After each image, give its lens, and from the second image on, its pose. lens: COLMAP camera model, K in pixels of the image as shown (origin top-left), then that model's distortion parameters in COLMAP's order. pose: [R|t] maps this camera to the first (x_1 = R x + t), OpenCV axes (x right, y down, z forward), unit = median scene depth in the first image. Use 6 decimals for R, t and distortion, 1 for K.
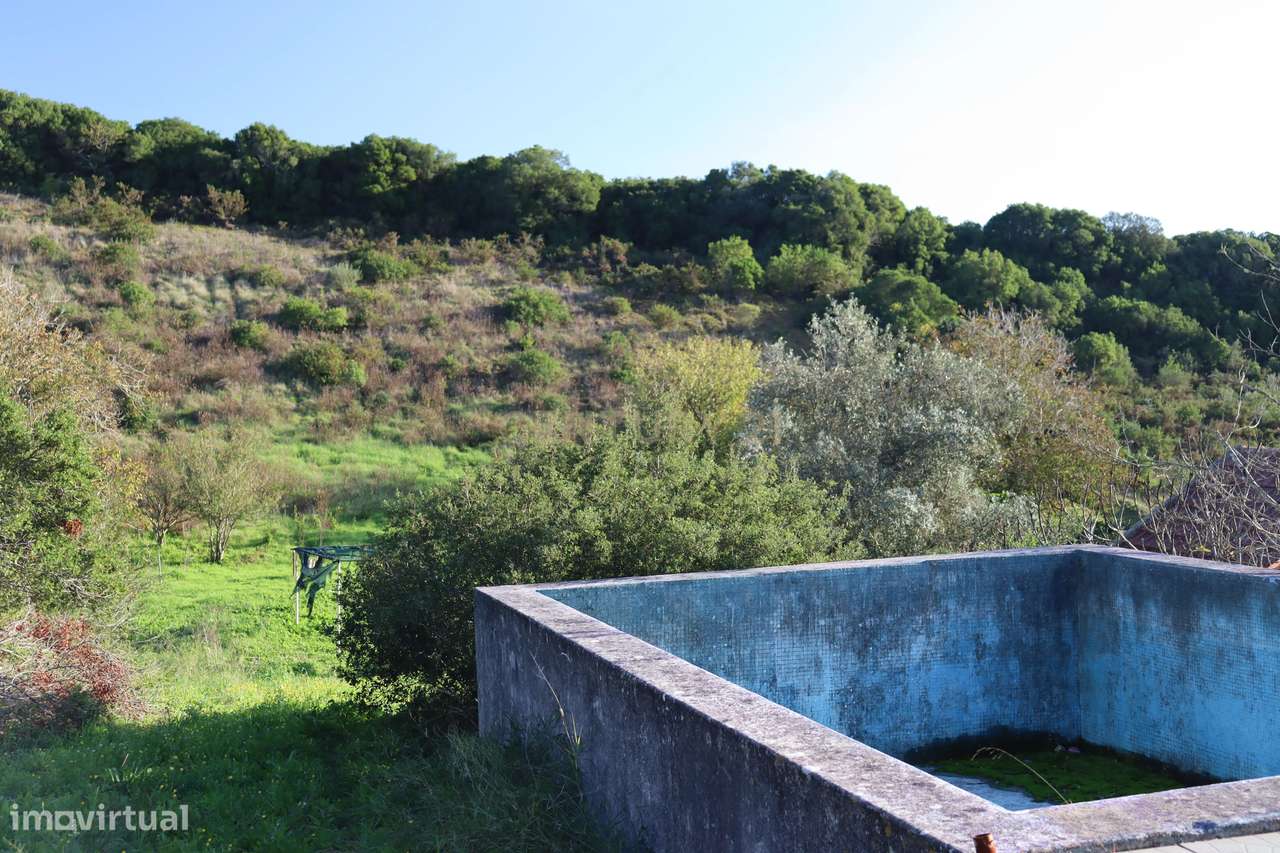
lens RADIAL K [[1984.7, 0, 638.1], [0, 1984.7, 454.2], [0, 0, 1]] dist [0.023254, 0.598803]
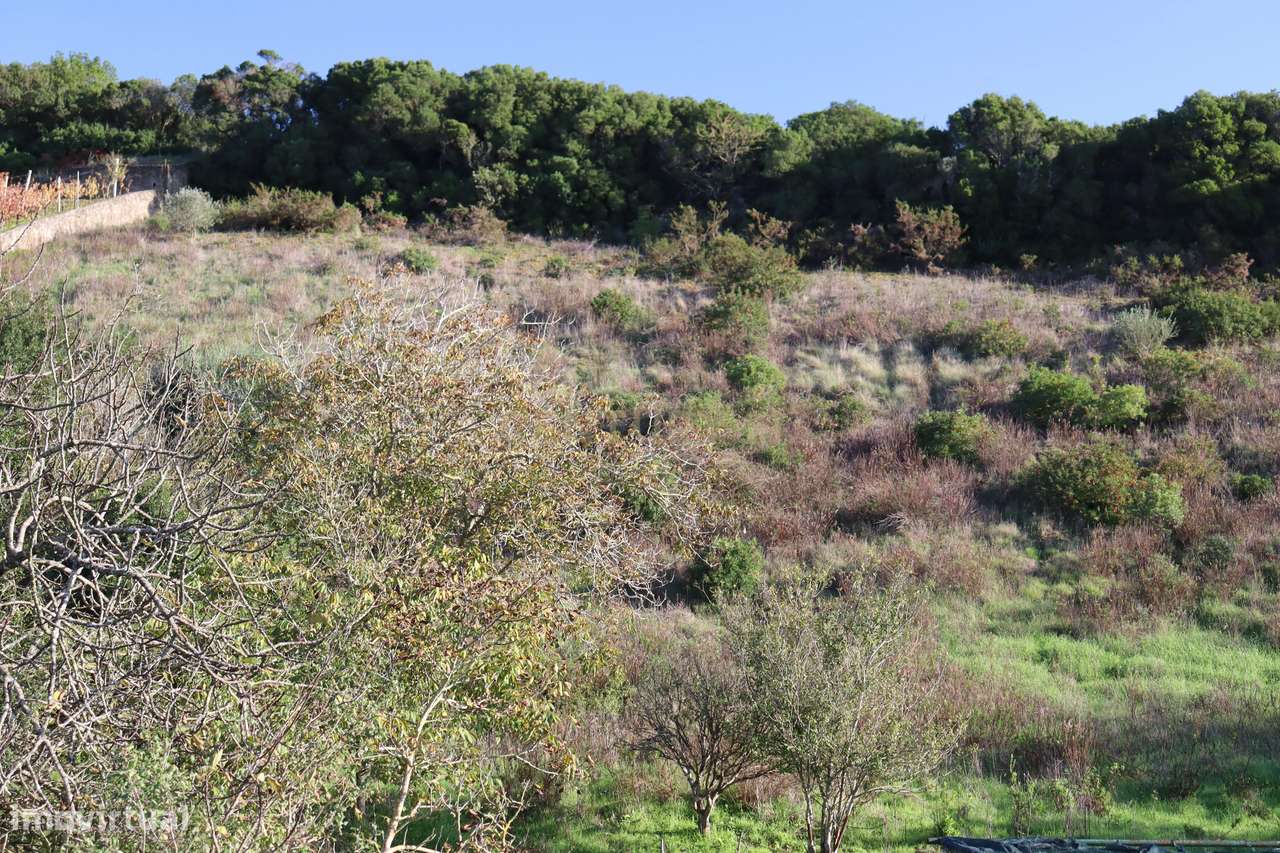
lens RADIAL K [[1984.7, 0, 638.1], [0, 1984.7, 454.2], [0, 0, 1]] dist [0.023254, 0.598803]
pose [[0.913867, -0.035893, -0.404423, -0.059477], [-0.030411, 0.987235, -0.156338, 0.027447], [0.404872, 0.155171, 0.901111, 0.489596]]
